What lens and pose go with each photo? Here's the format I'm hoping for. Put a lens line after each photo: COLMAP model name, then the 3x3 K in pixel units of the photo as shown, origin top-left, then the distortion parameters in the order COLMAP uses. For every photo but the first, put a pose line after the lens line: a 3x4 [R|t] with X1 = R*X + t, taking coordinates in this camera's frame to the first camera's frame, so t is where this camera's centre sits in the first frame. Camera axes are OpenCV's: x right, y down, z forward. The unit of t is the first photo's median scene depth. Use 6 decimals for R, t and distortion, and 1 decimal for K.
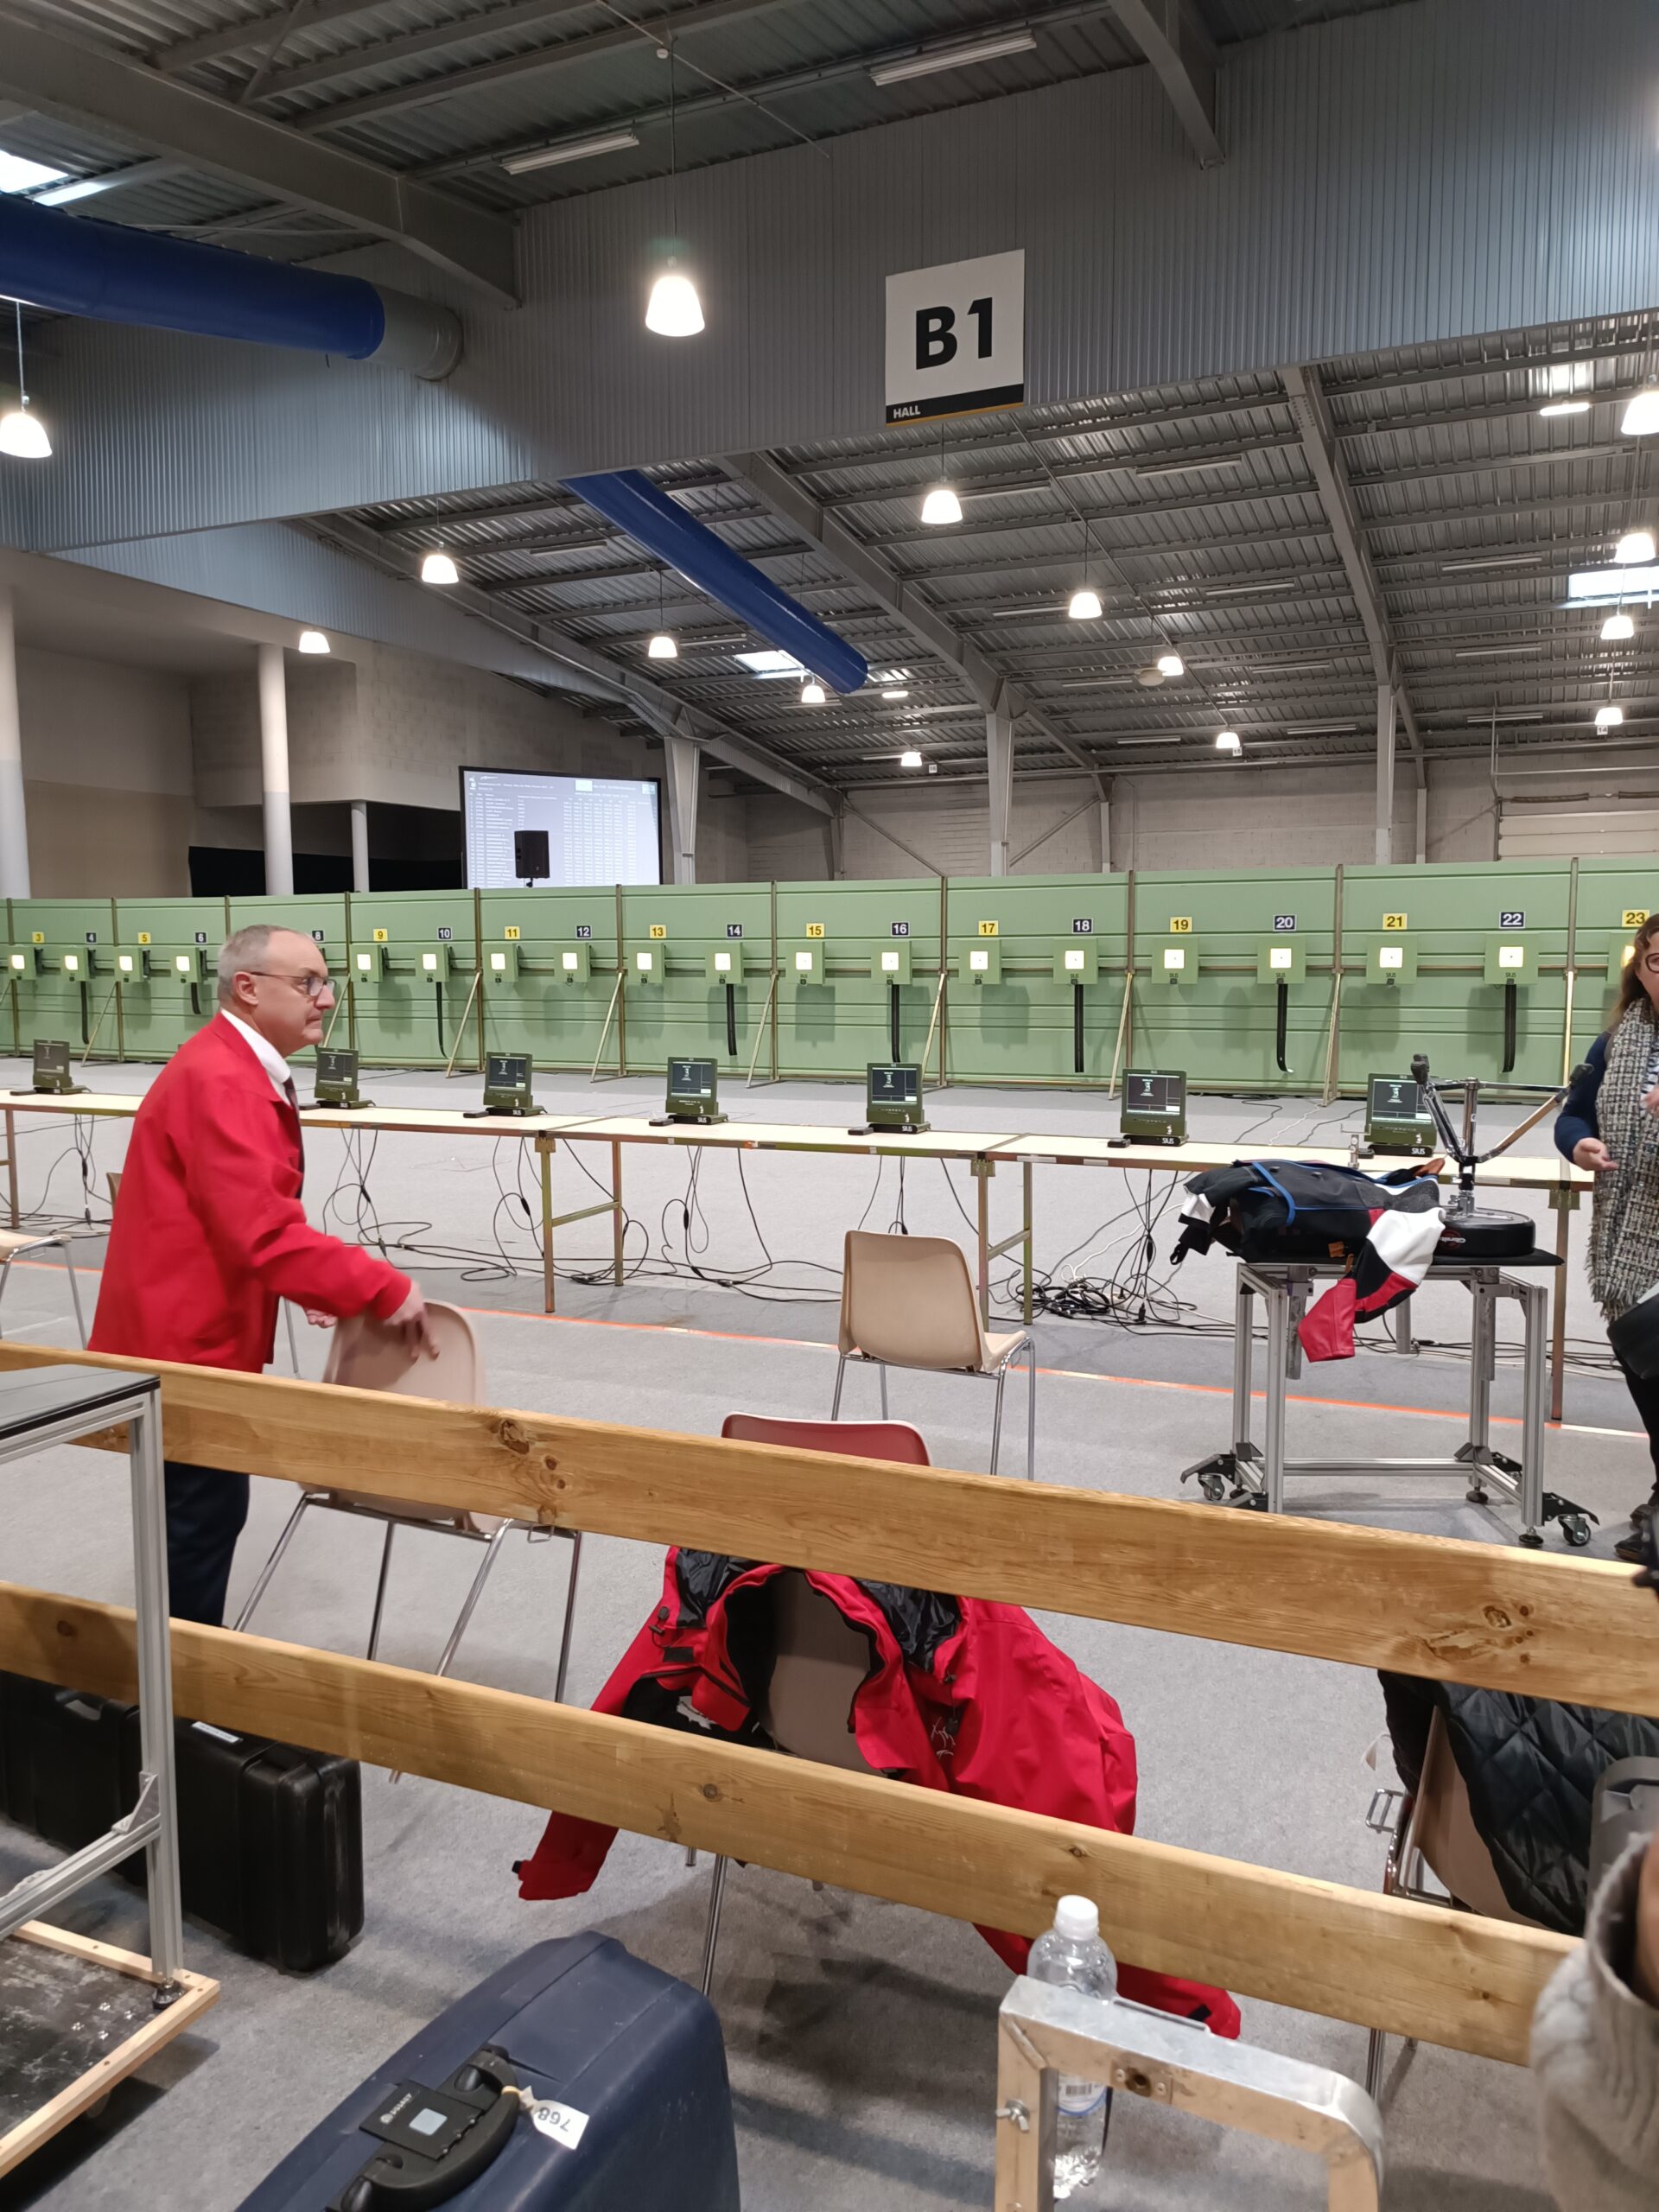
lens RADIAL K [[1593.8, 0, 828.4], [0, 1593.8, 1097.8], [0, 0, 1]] dist [0.047185, -0.048779]
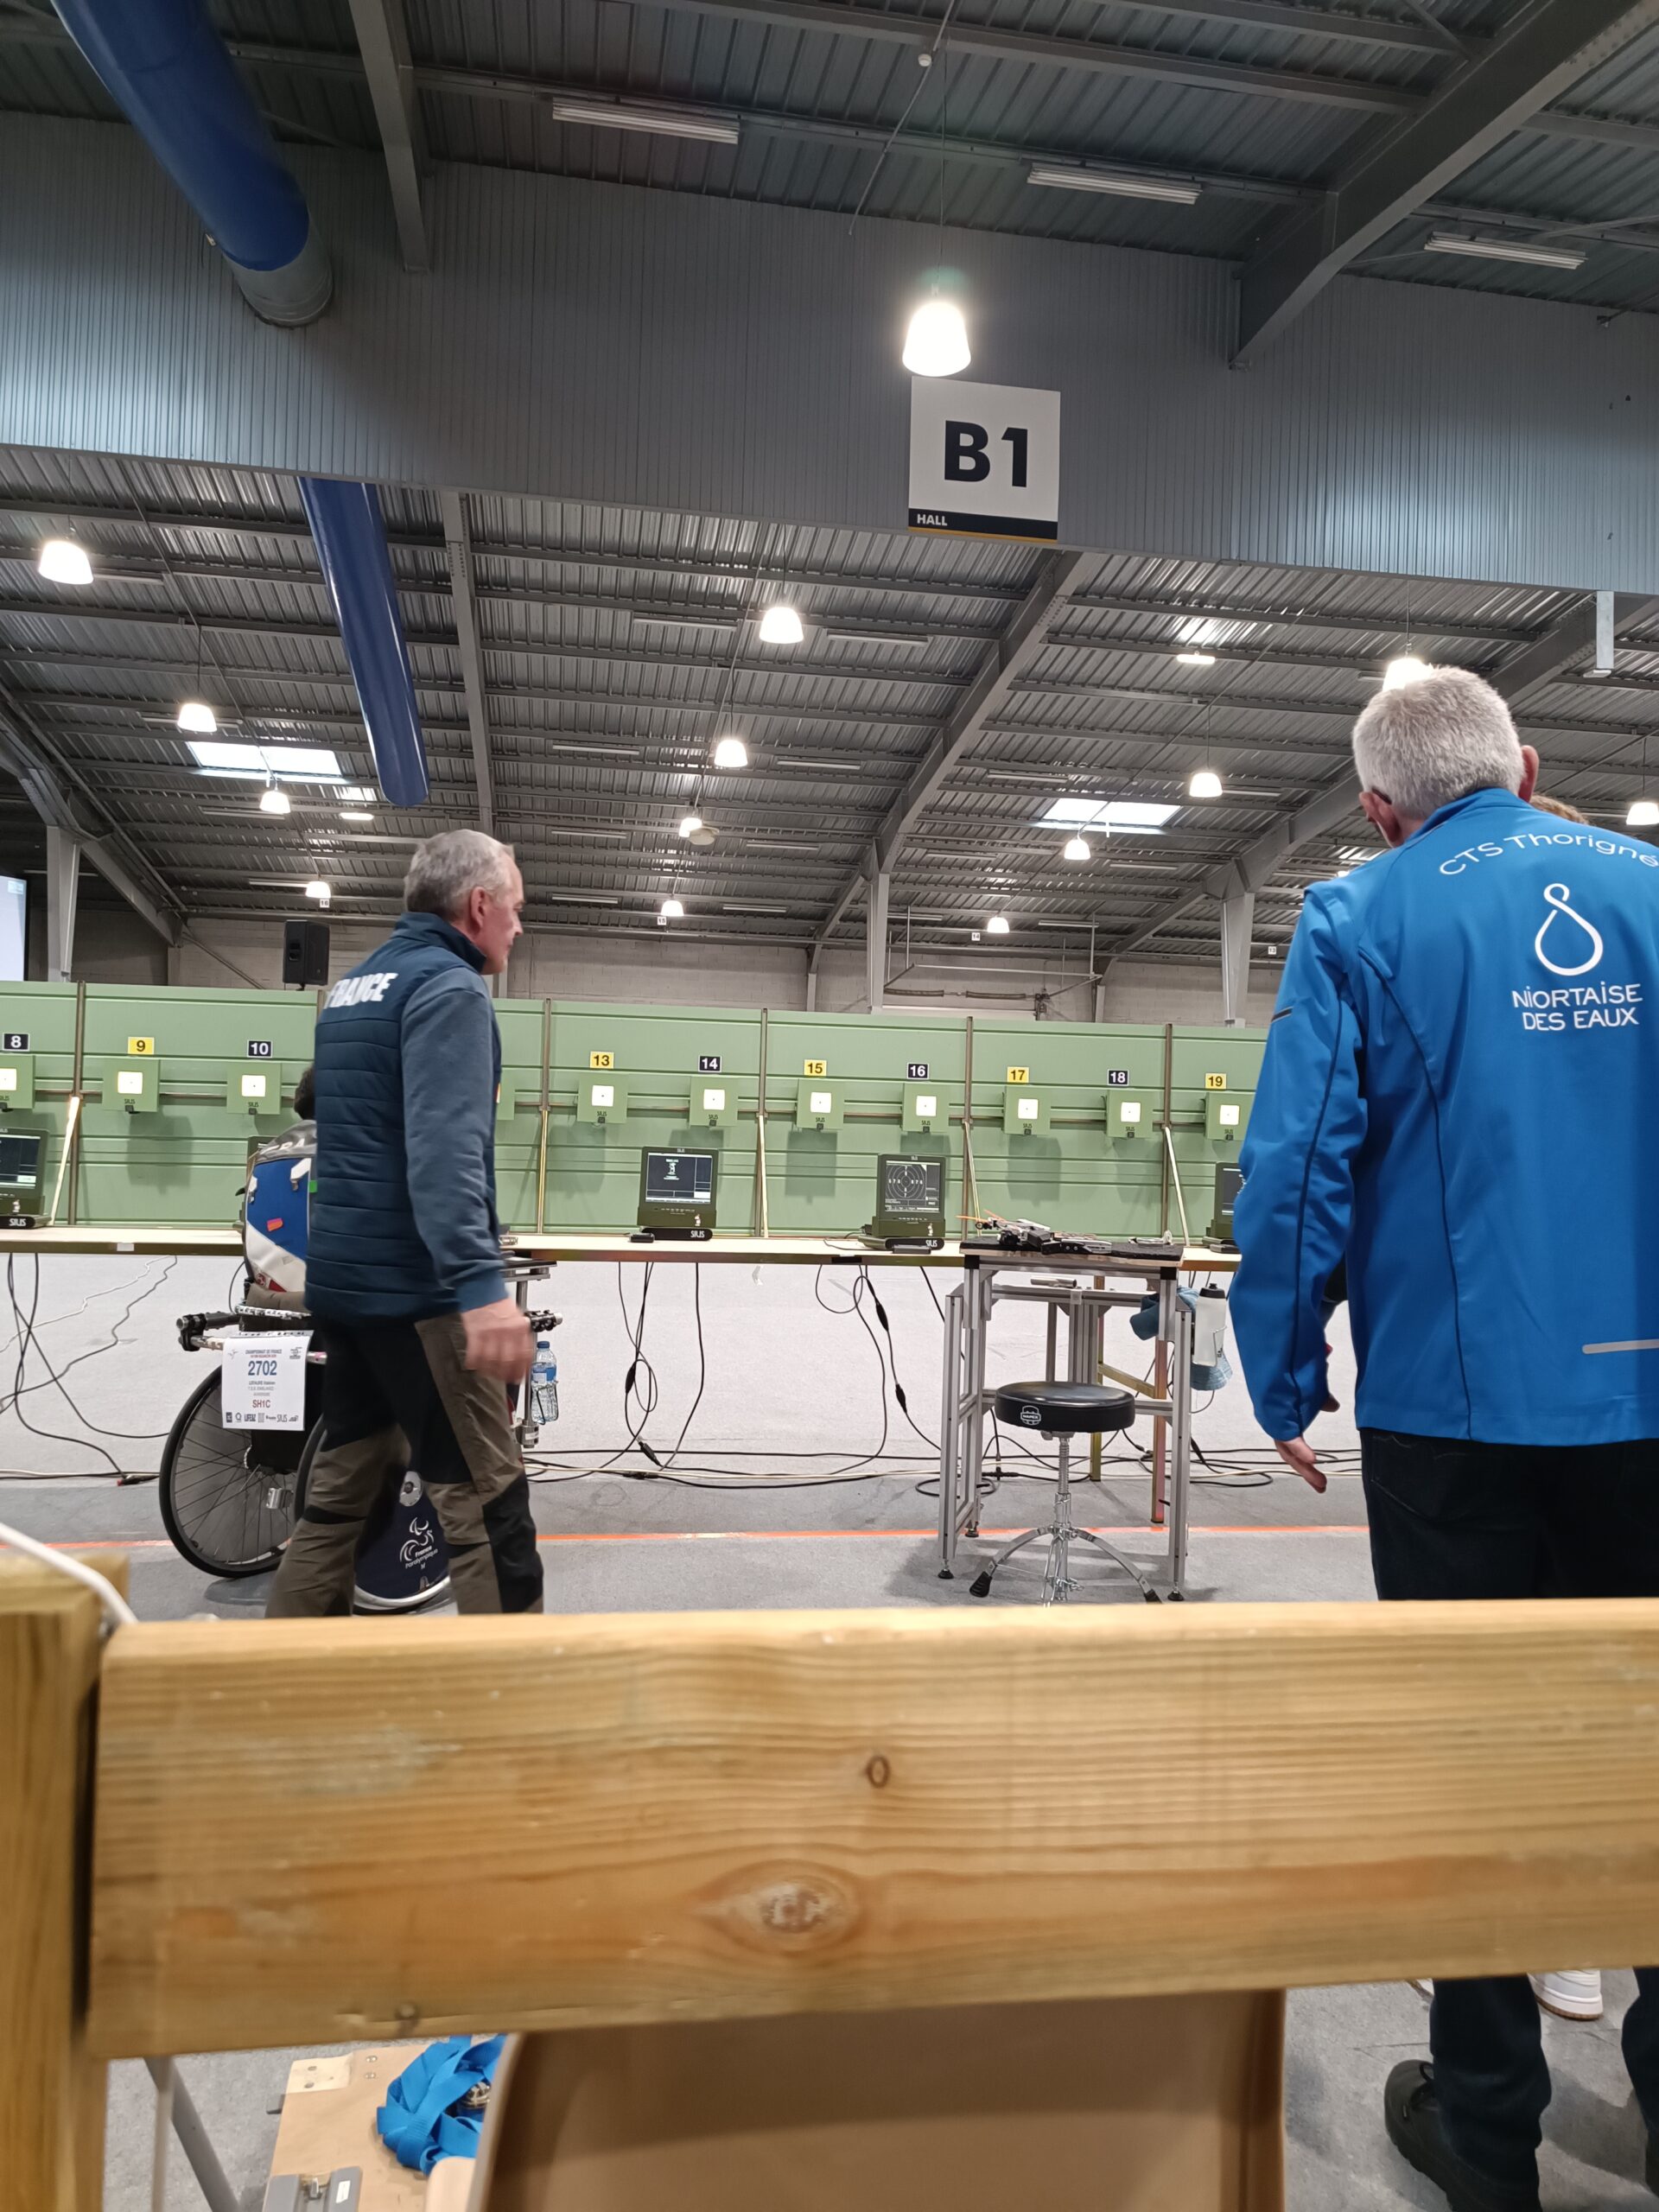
lens RADIAL K [[1593.8, 0, 828.4], [0, 1593.8, 1097.8], [0, 0, 1]] dist [0.047185, -0.048779]
pose [[0.824134, 0.041349, 0.564883, -0.254334], [0.020988, 0.994417, -0.103412, 0.000072], [-0.566006, 0.097081, 0.818665, 0.152360]]
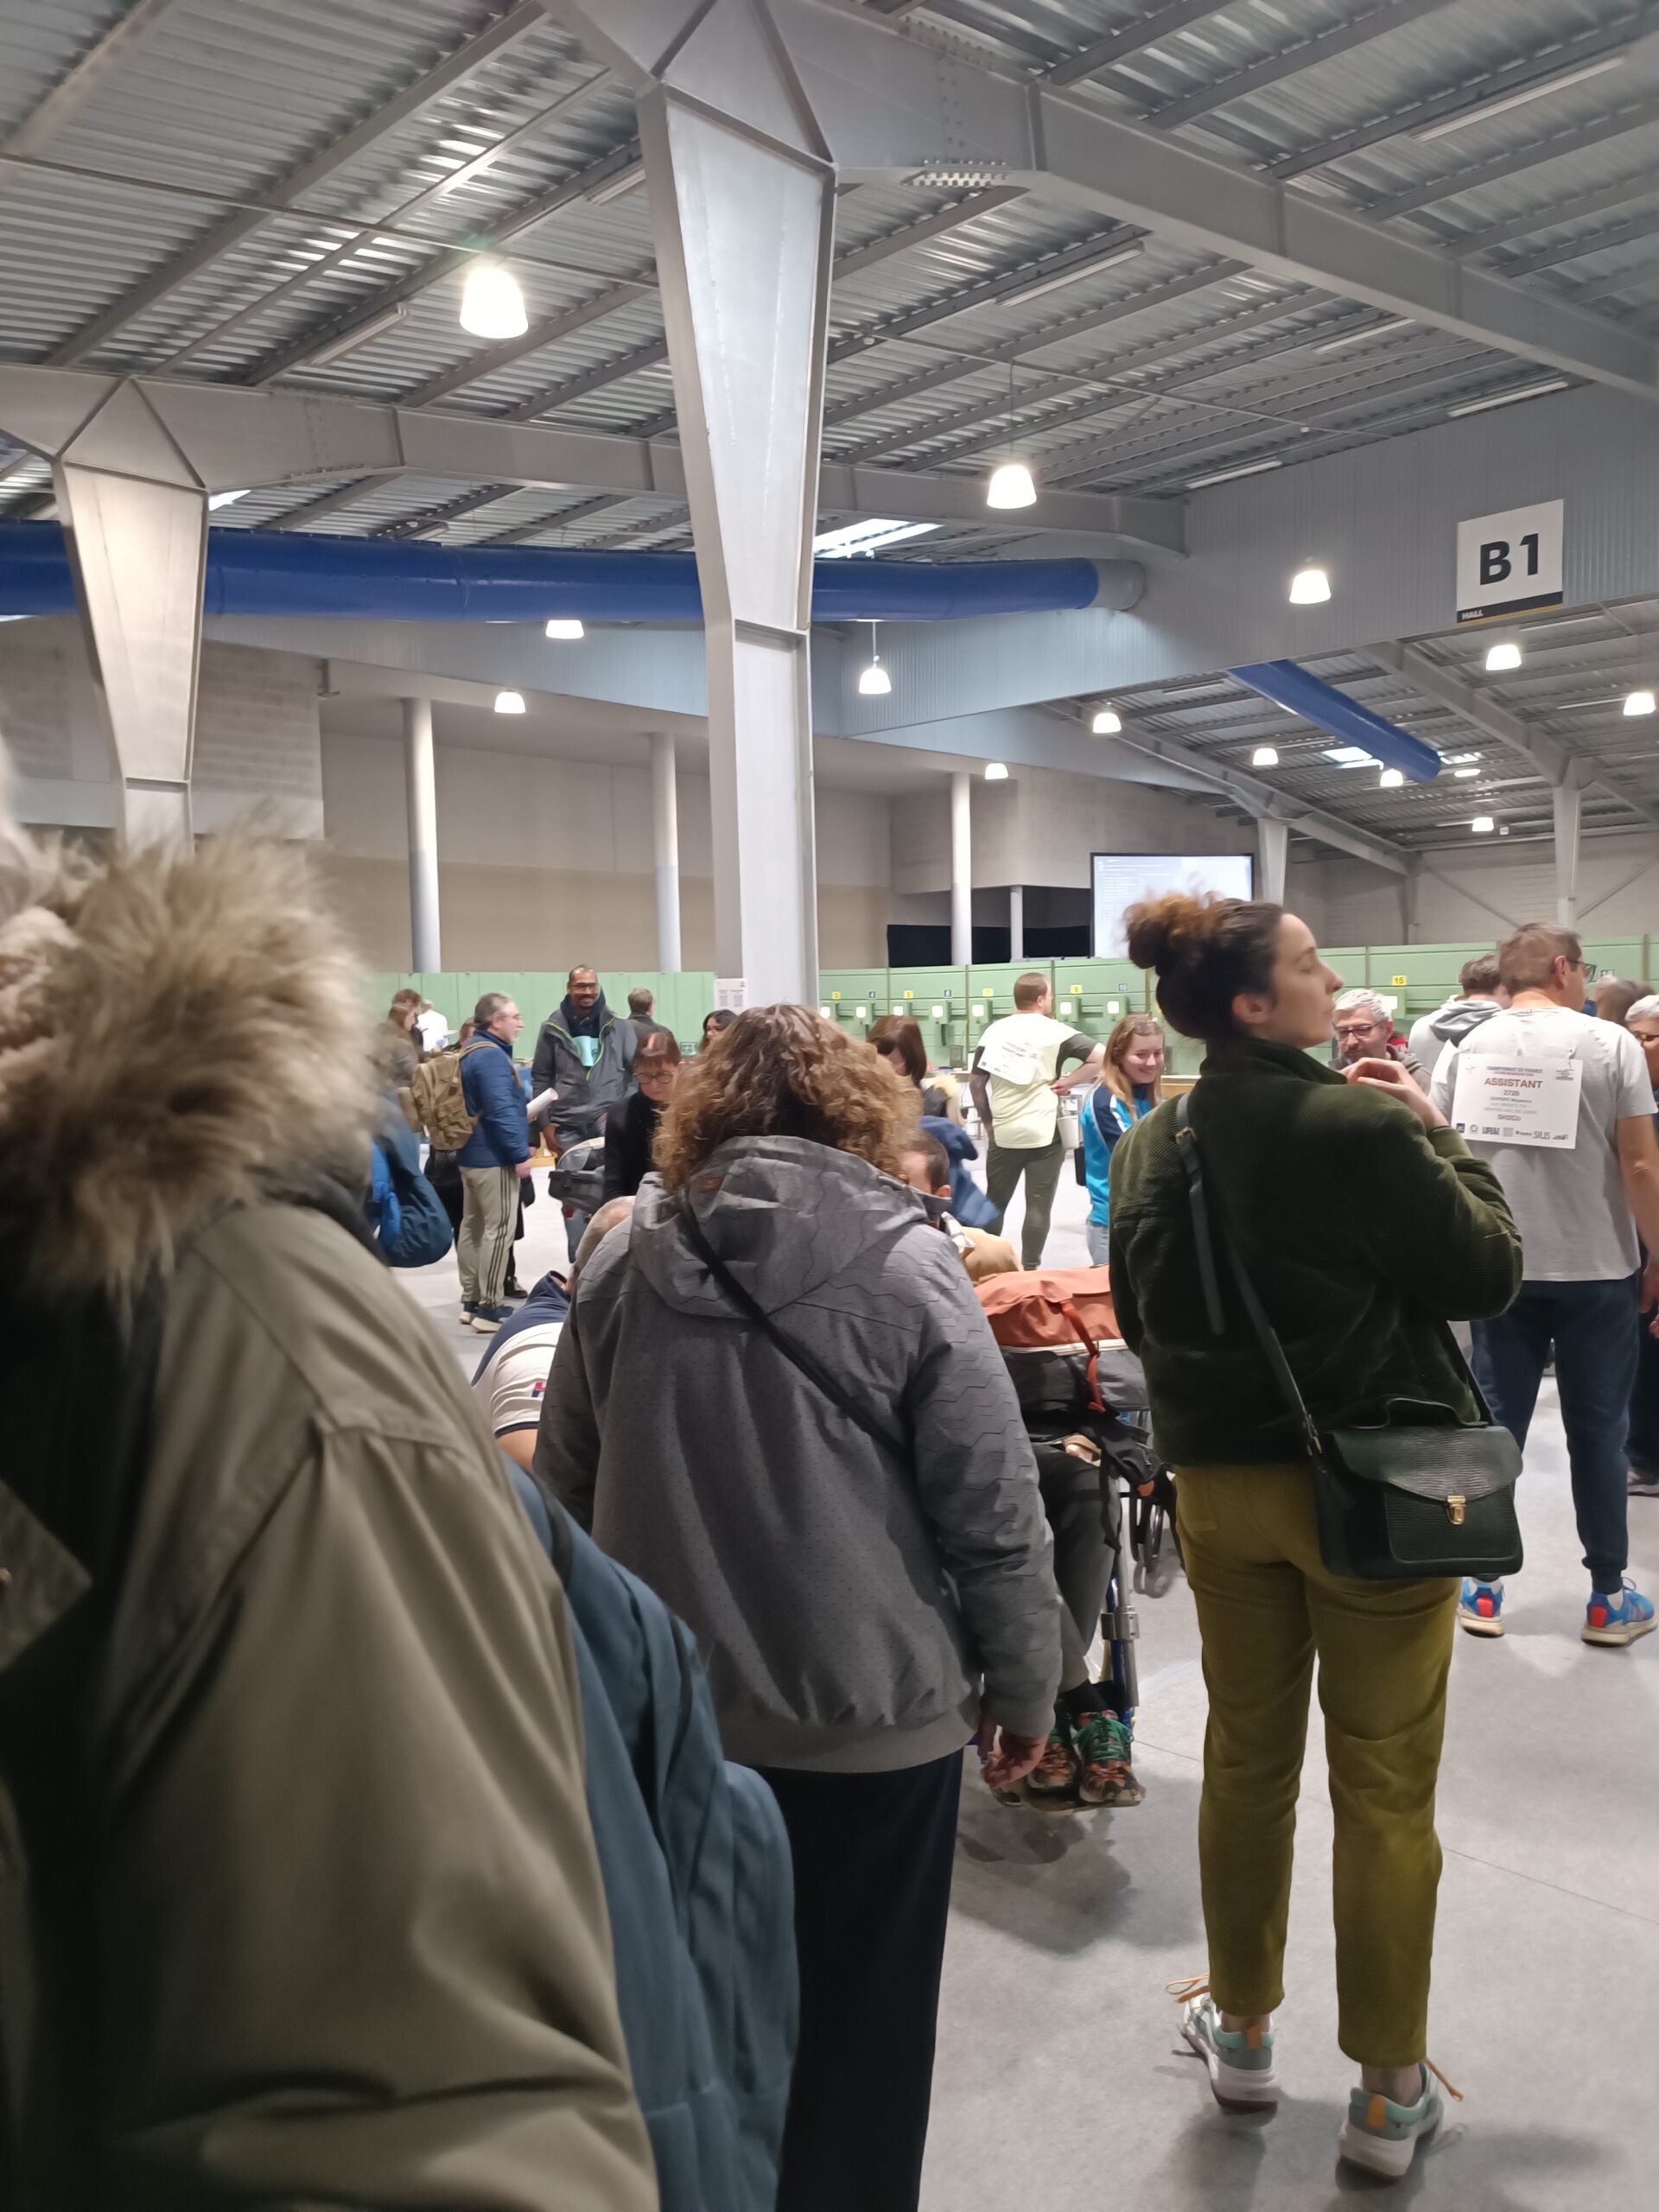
lens RADIAL K [[1635.7, 0, 811.4], [0, 1635.7, 1099.6], [0, 0, 1]] dist [0.029738, -0.042994]
pose [[0.942543, 0.008029, -0.333988, -0.007086], [-0.018266, 0.999454, -0.027522, 0.025494], [0.333585, 0.032041, 0.942175, -0.285337]]
